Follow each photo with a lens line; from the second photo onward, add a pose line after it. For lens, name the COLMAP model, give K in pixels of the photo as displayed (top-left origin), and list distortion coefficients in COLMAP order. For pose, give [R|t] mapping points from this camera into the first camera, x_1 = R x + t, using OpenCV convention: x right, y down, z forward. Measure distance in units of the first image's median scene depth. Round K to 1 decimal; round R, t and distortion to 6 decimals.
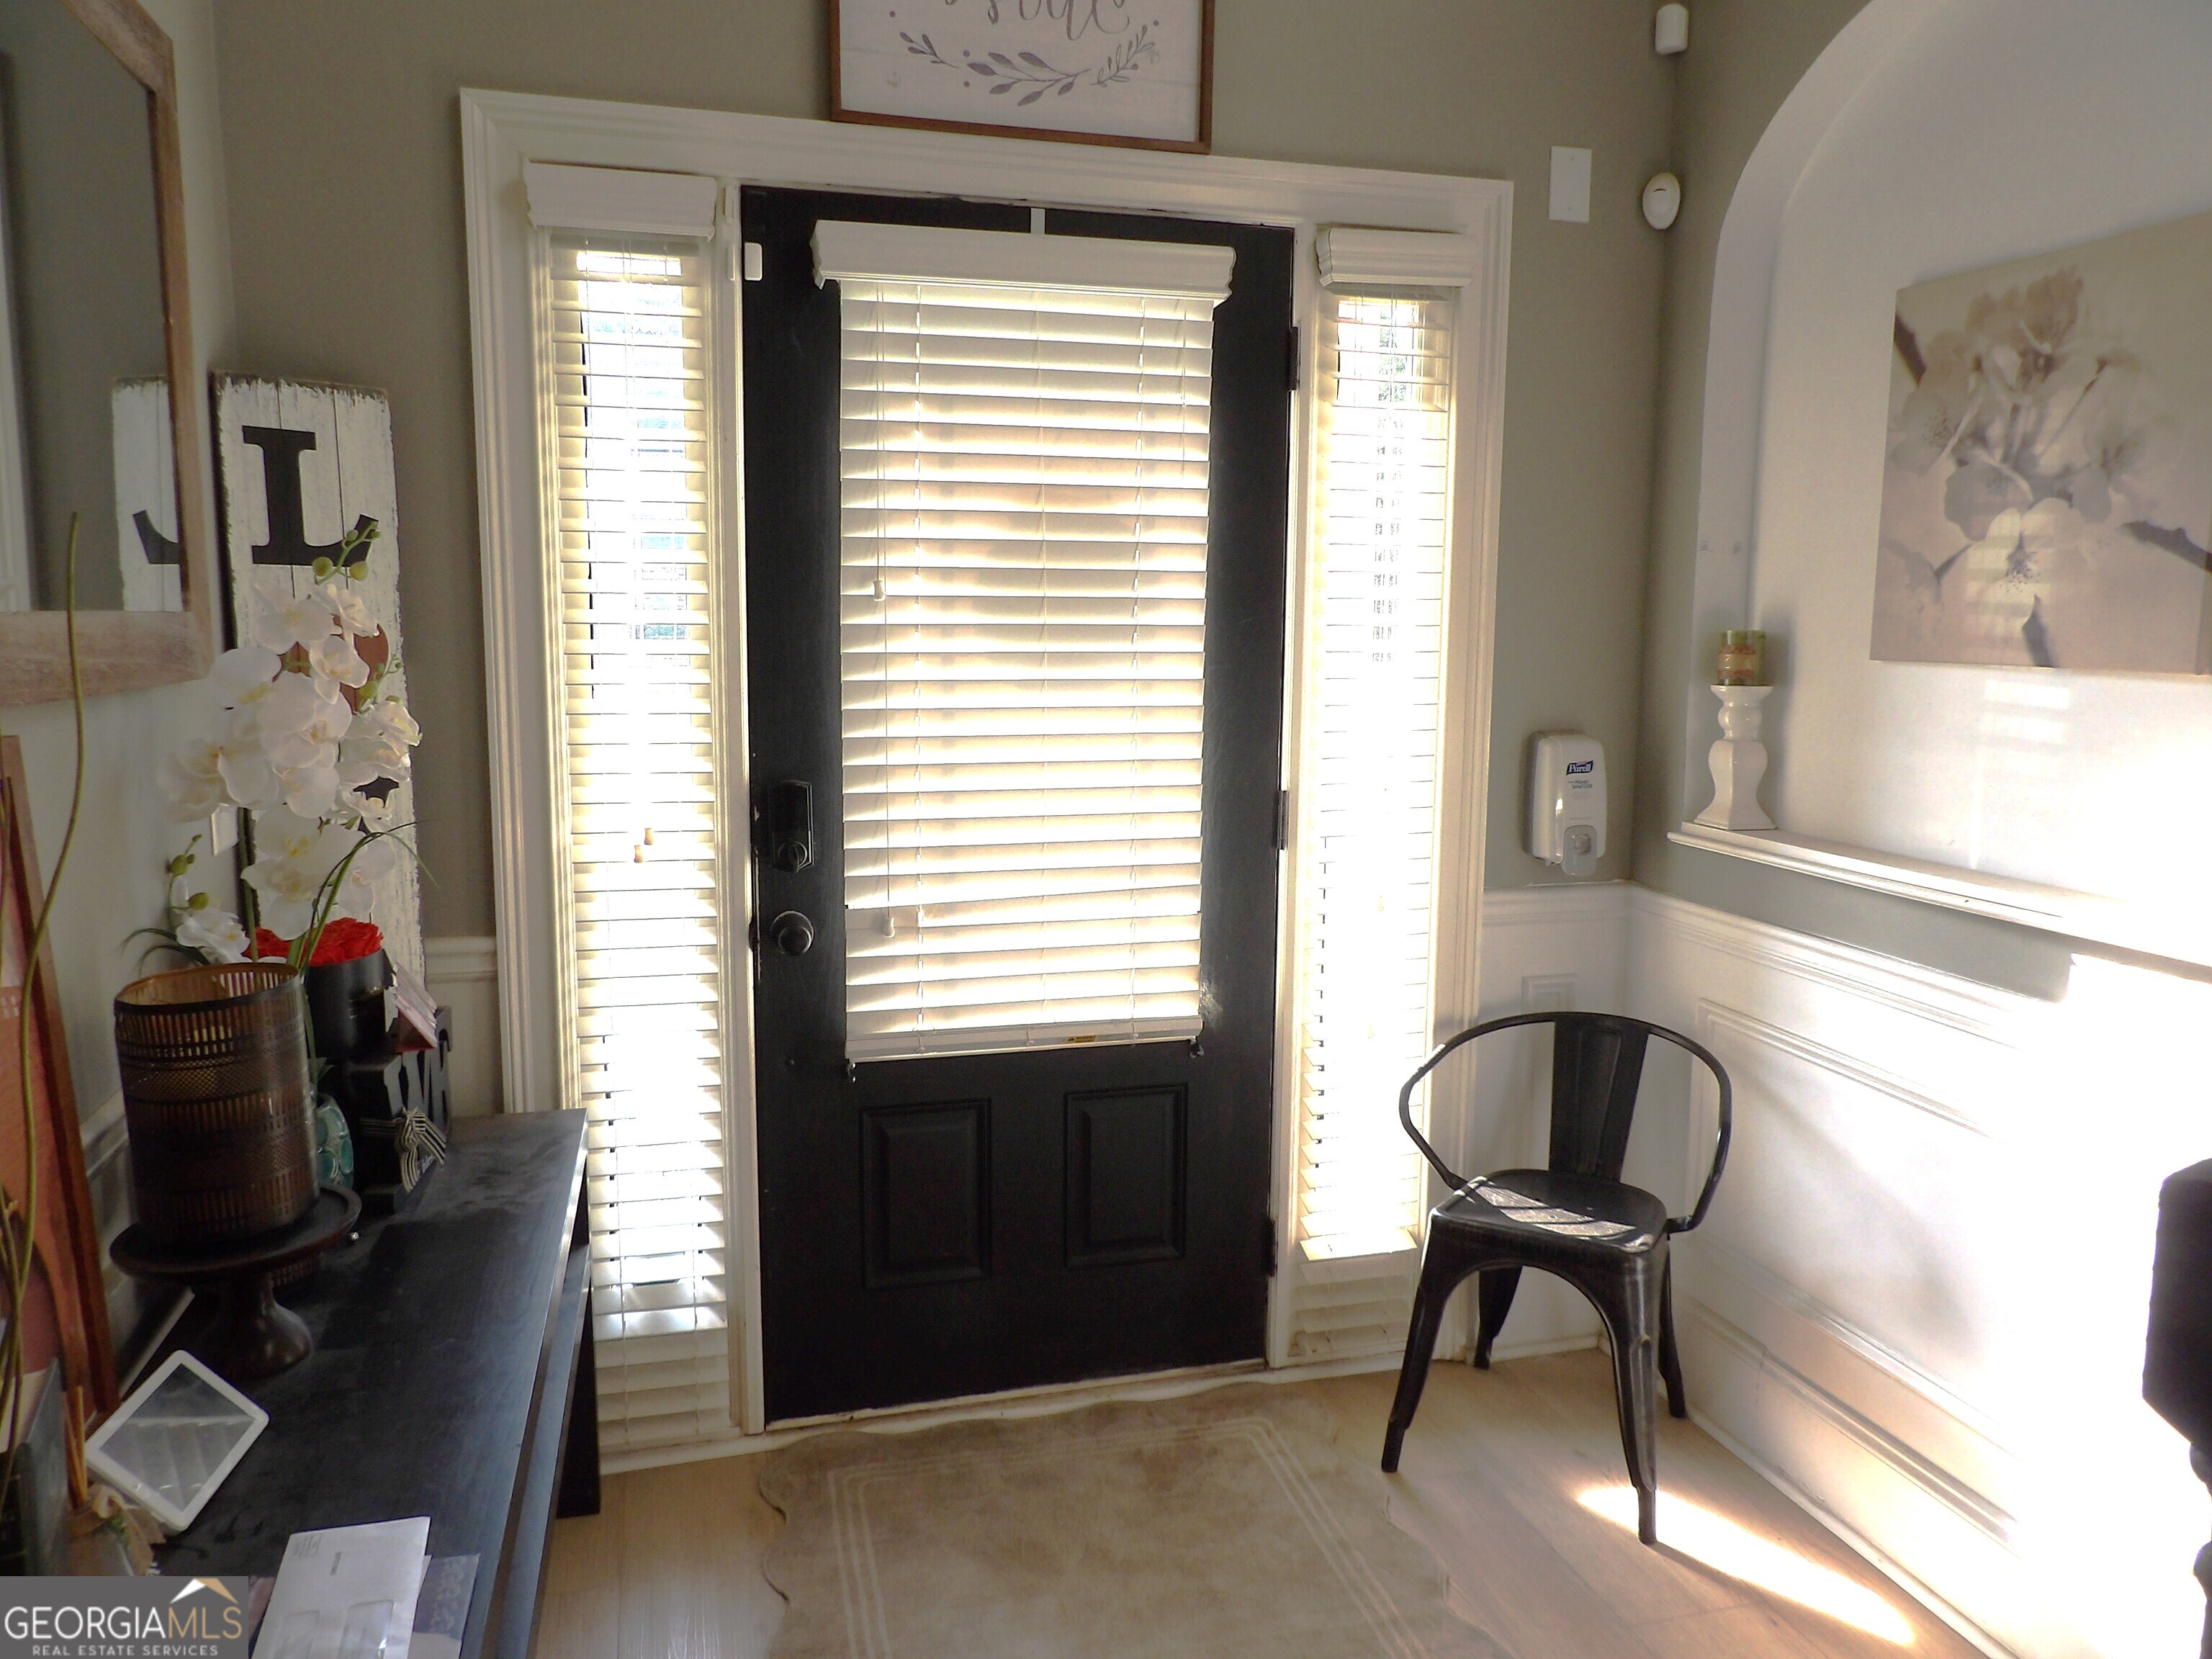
lens RADIAL K [[1585.3, 0, 1106.1], [0, 1585.3, 829.3], [0, 0, 1]] dist [-0.020109, 0.019444]
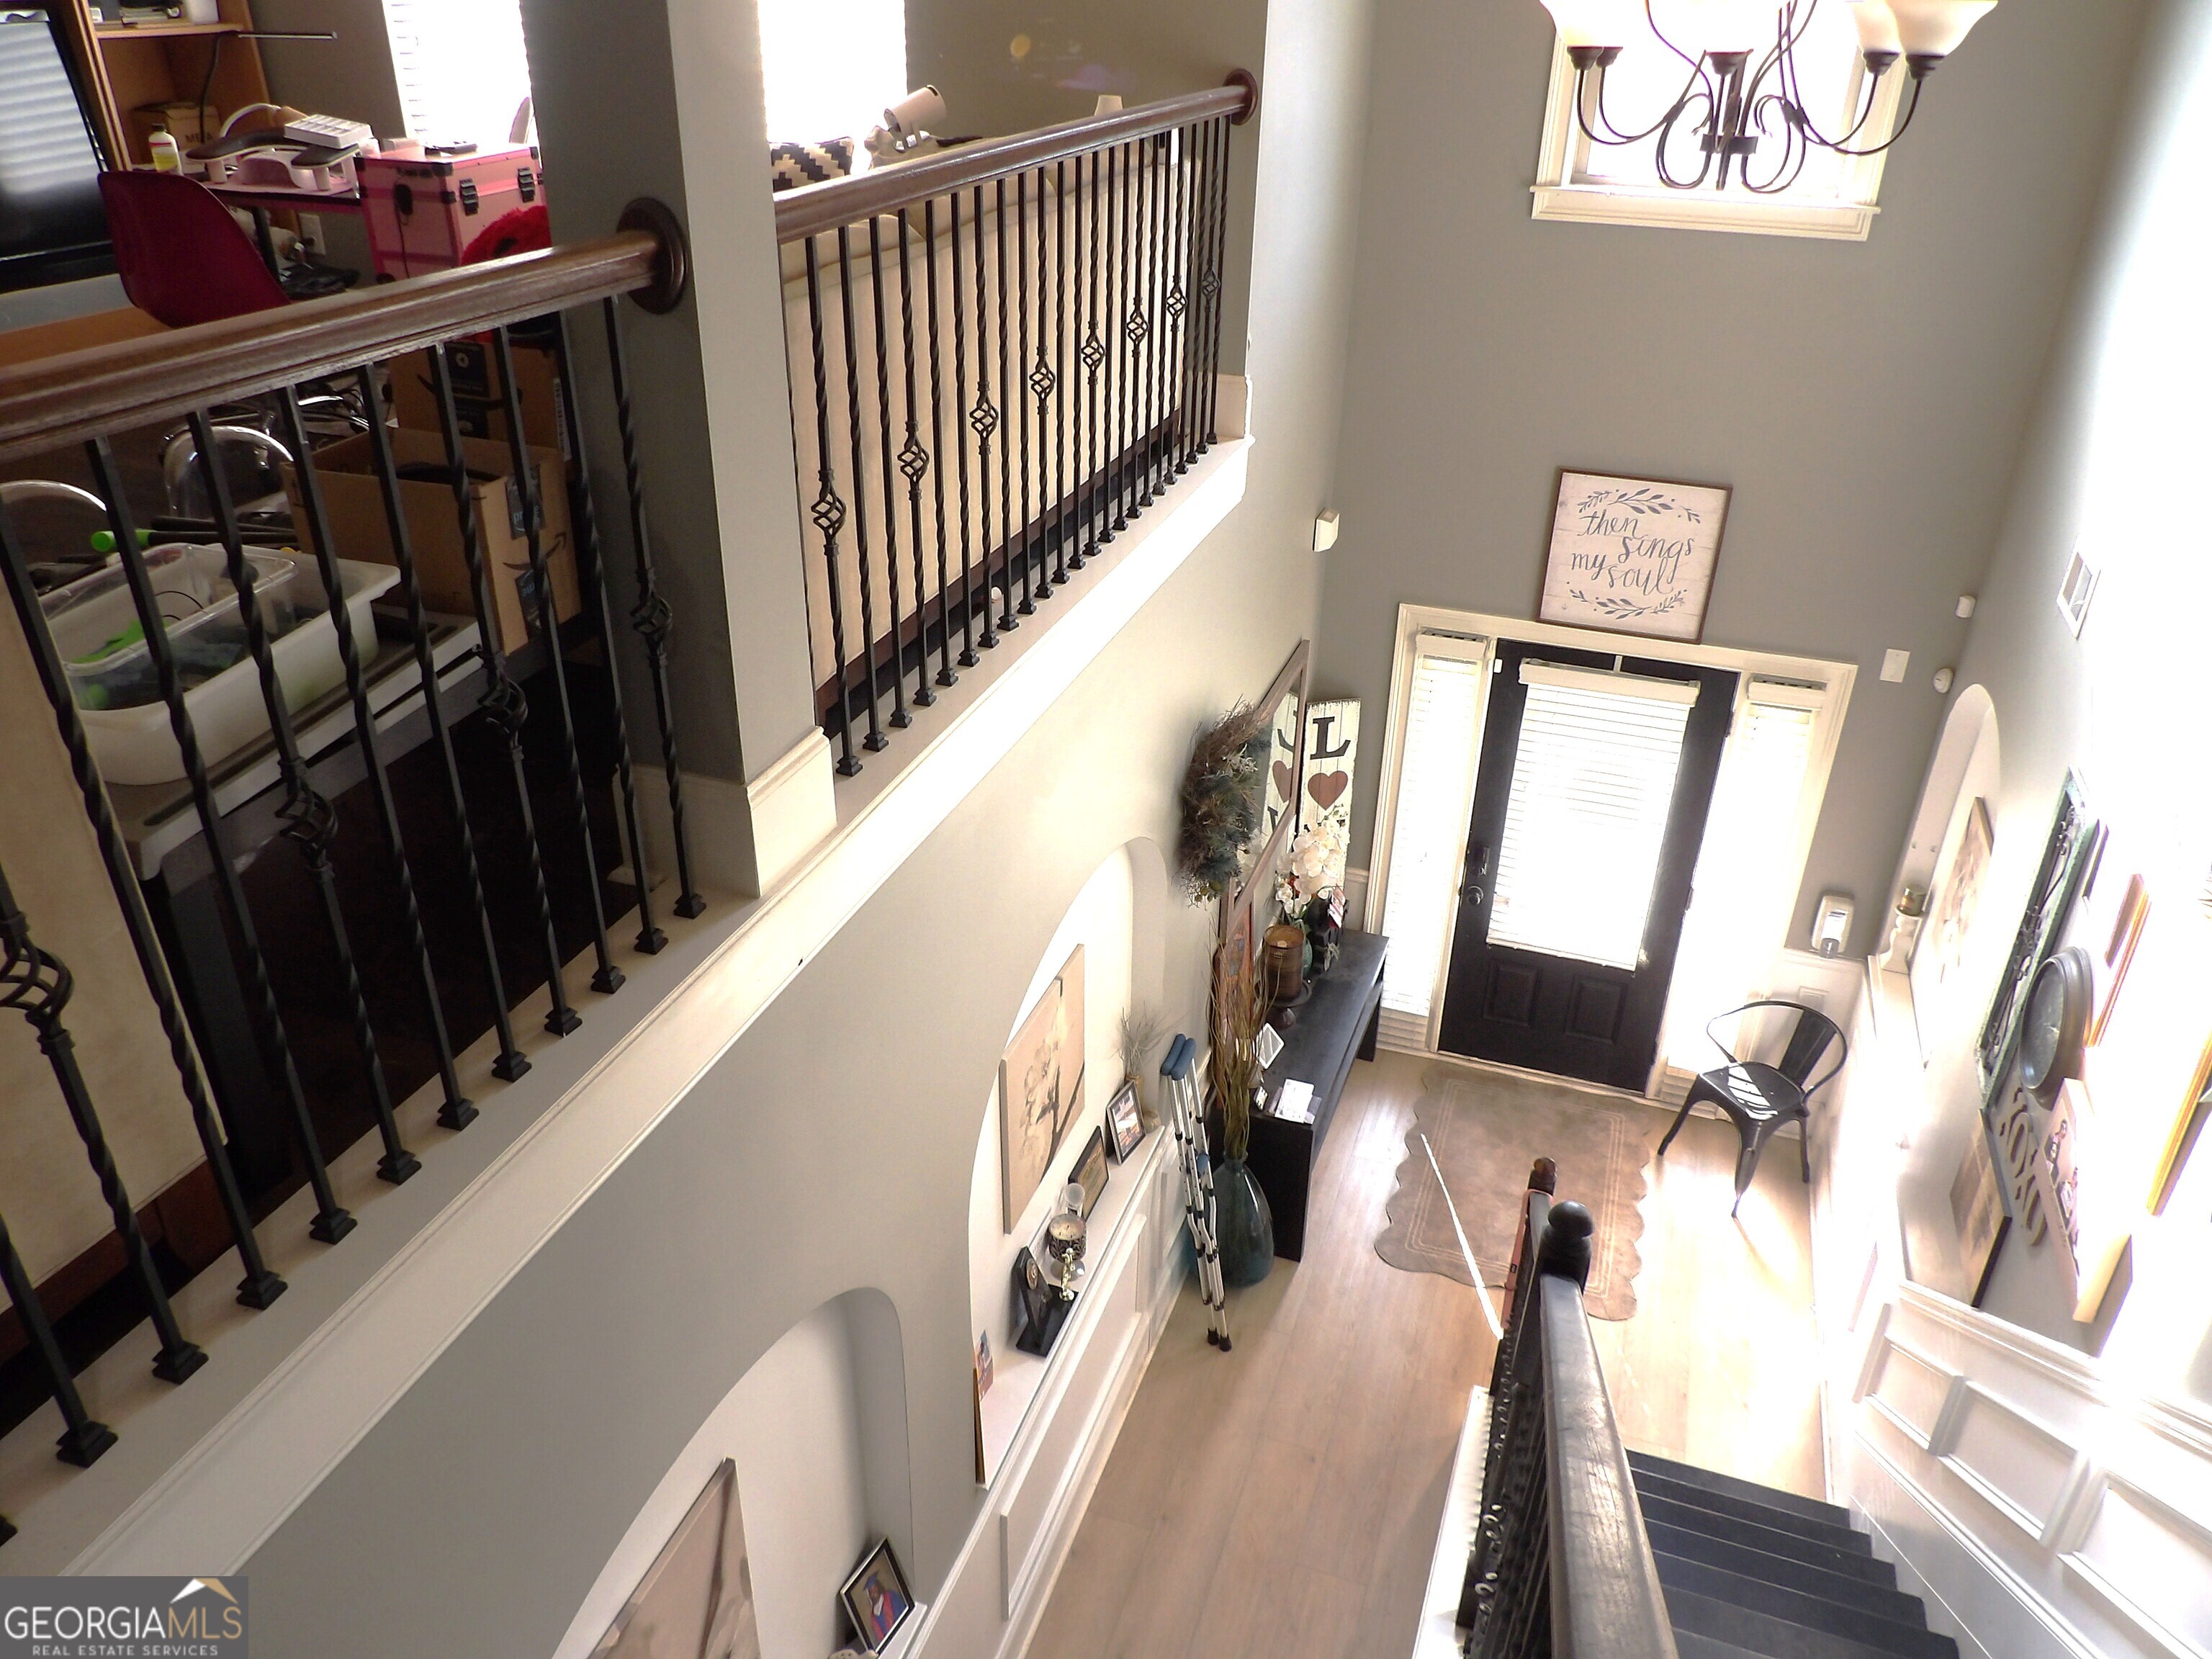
lens RADIAL K [[1585.3, 0, 1104.5], [0, 1585.3, 828.9], [0, 0, 1]] dist [-0.020109, 0.019444]
pose [[0.818326, 0.281773, -0.500945, 0.600689], [-0.085872, 0.921739, 0.378185, -1.000664], [0.568303, -0.266461, 0.778479, -1.401120]]
